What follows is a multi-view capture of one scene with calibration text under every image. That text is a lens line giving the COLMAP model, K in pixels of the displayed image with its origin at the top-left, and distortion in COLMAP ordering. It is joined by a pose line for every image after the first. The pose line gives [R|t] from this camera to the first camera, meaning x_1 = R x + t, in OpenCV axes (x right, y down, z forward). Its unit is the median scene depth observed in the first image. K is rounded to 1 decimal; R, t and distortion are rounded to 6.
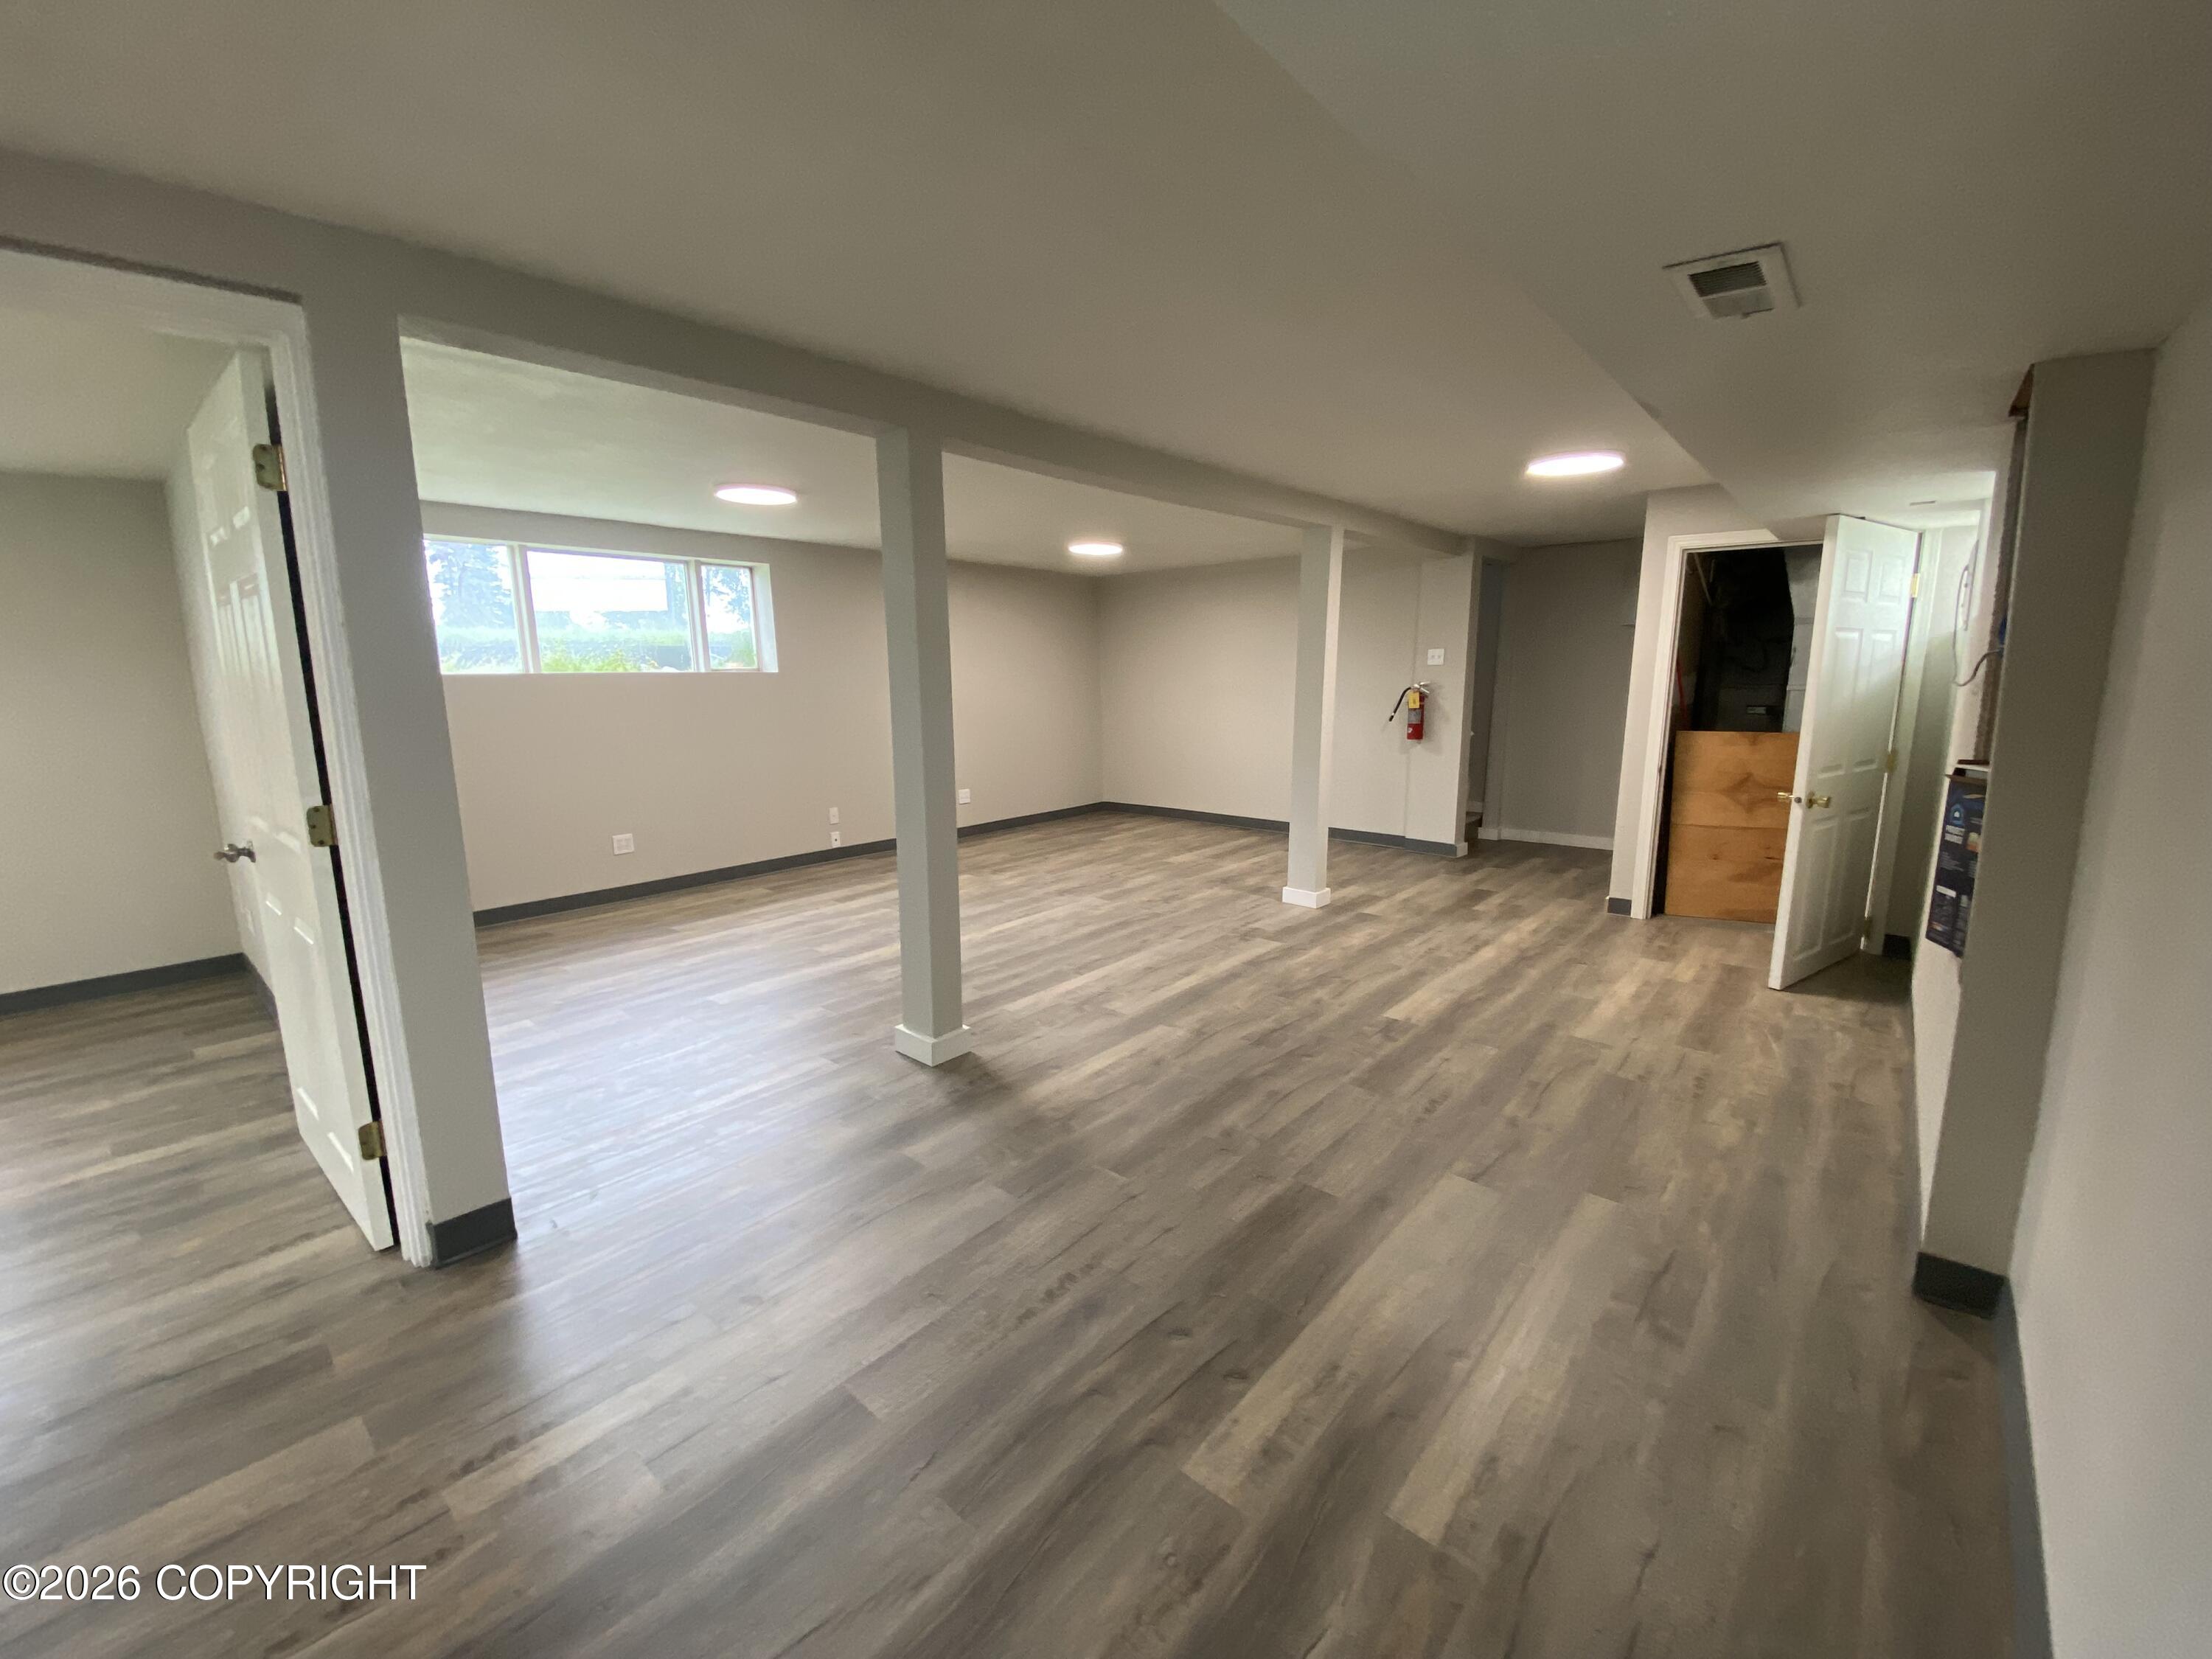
lens RADIAL K [[900.4, 0, 1106.0], [0, 900.4, 829.5], [0, 0, 1]] dist [0.014810, -0.024048]
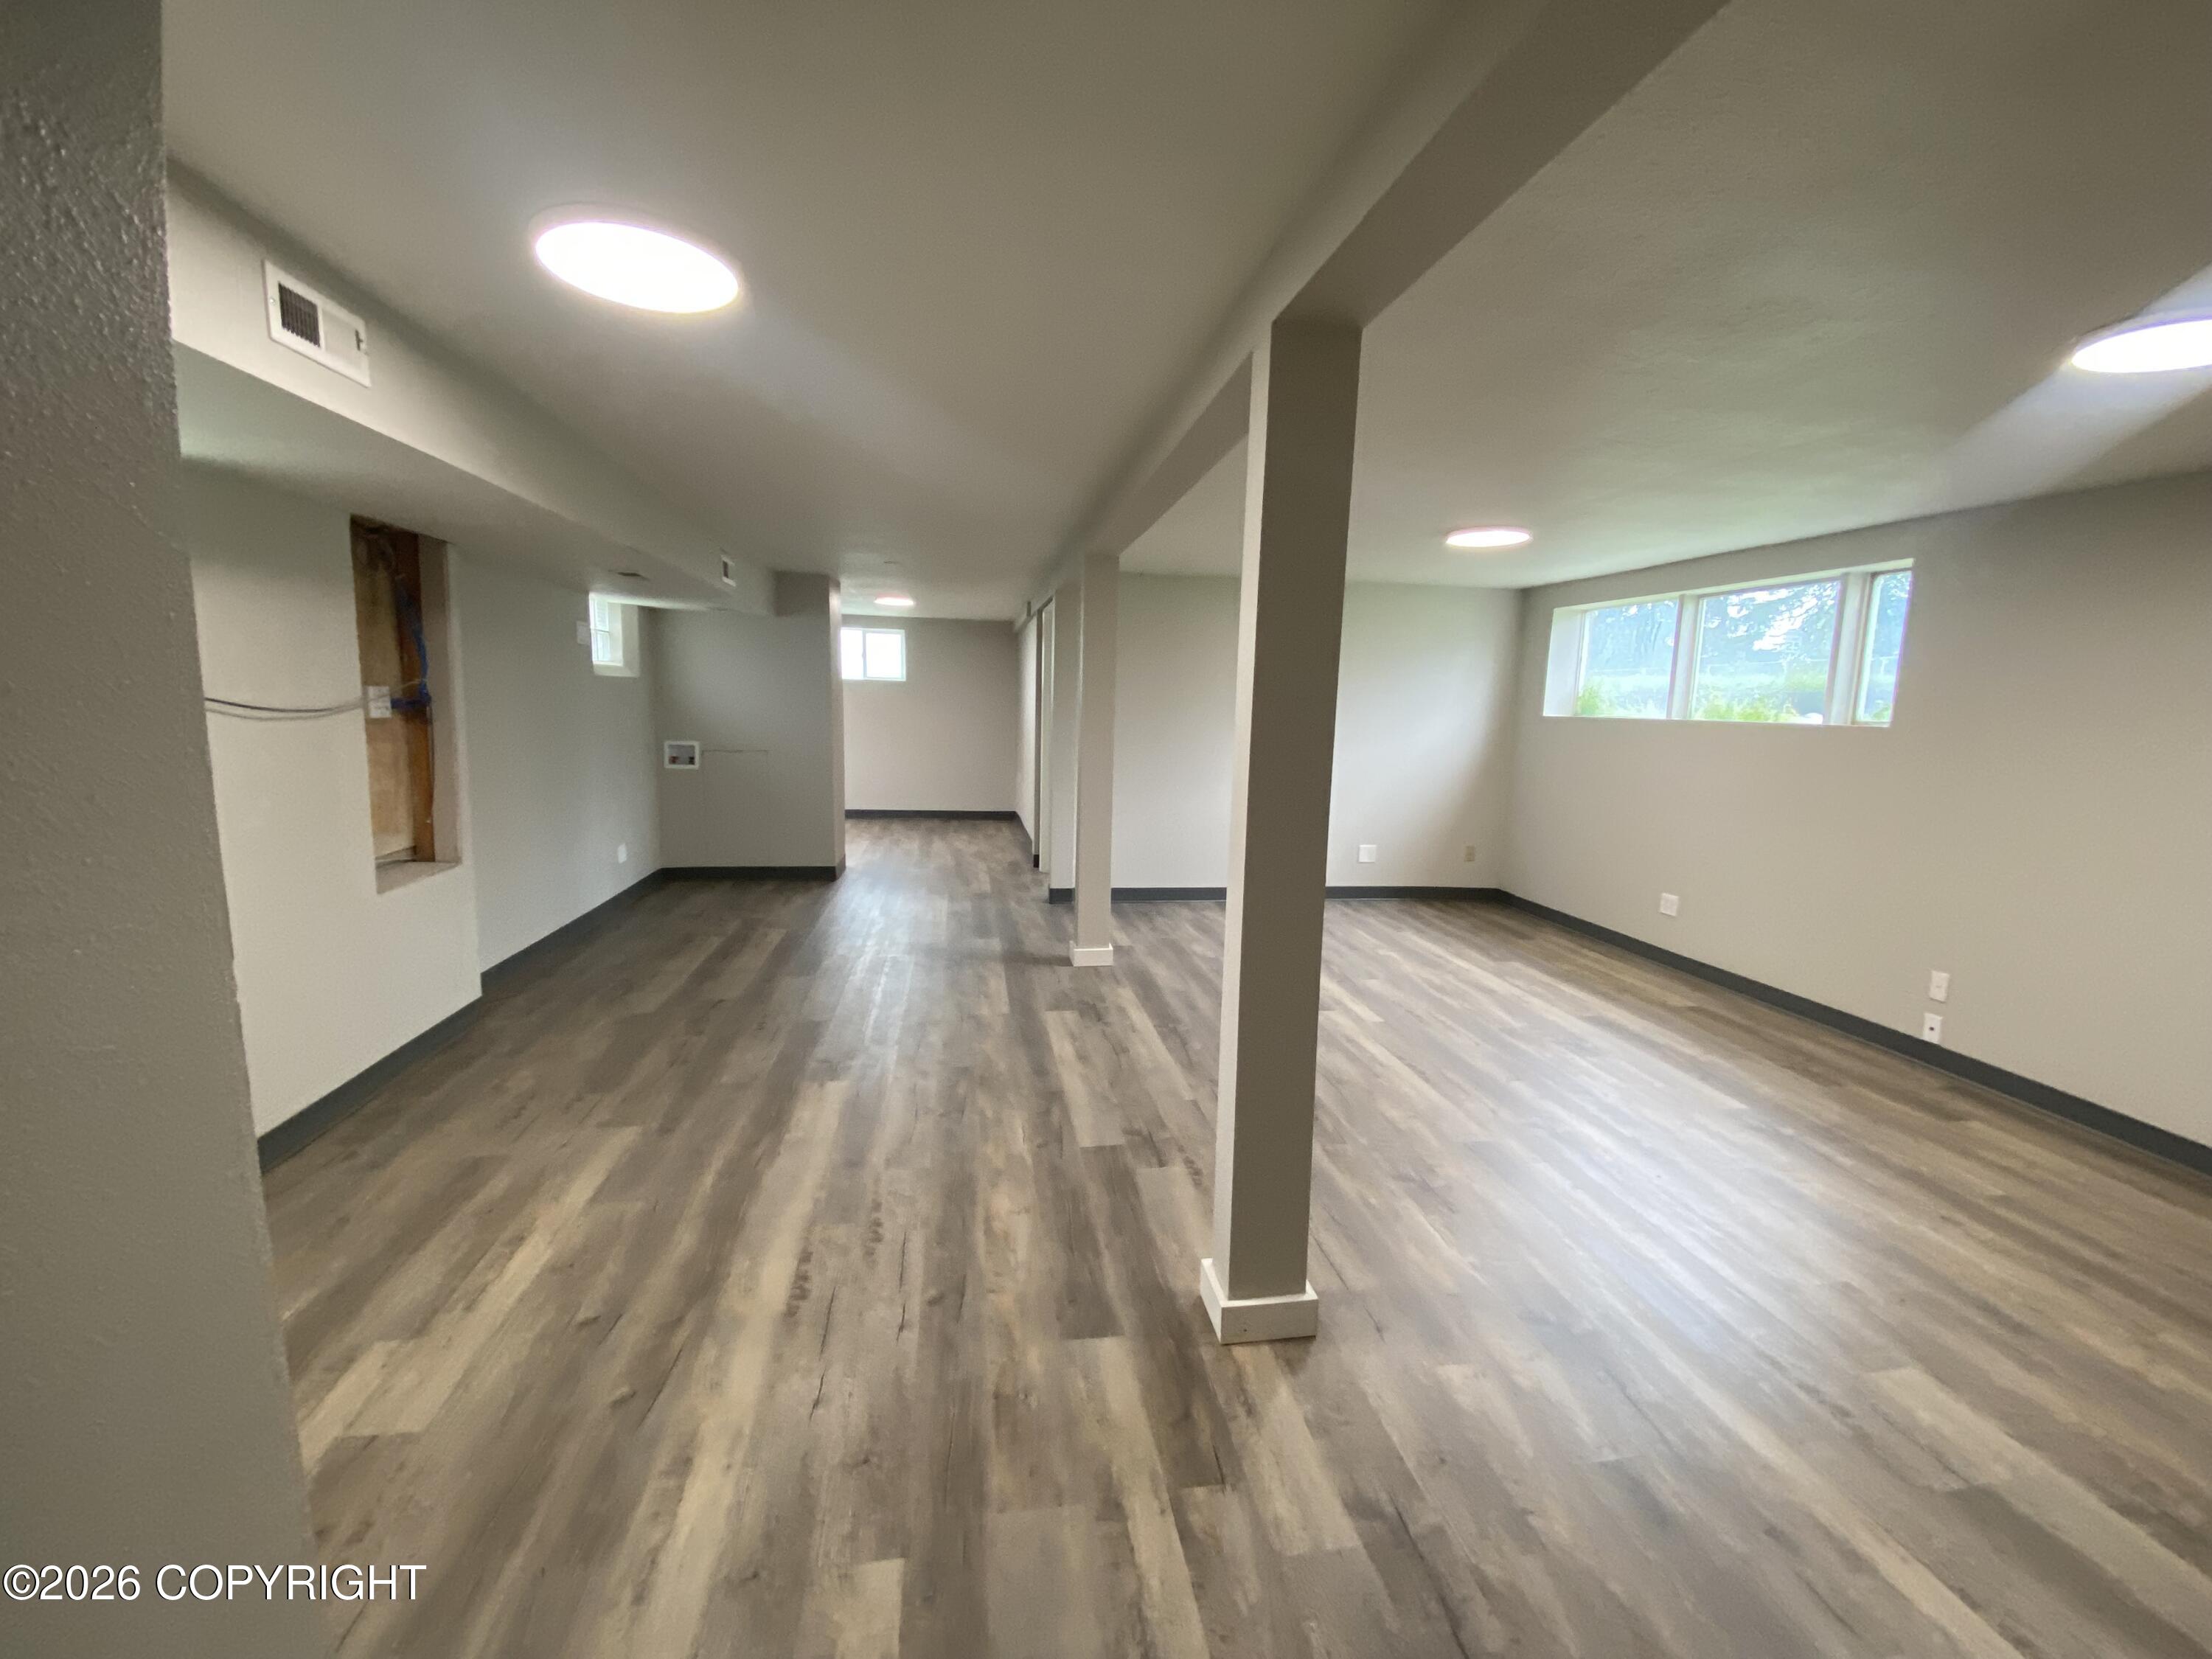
lens RADIAL K [[900.4, 0, 1106.0], [0, 900.4, 829.5], [0, 0, 1]] dist [0.014810, -0.024048]
pose [[-0.644320, 0.102406, -0.757869, 0.656311], [-0.152993, 0.953700, 0.258938, -0.256511], [0.749296, 0.282788, -0.598820, 1.361266]]
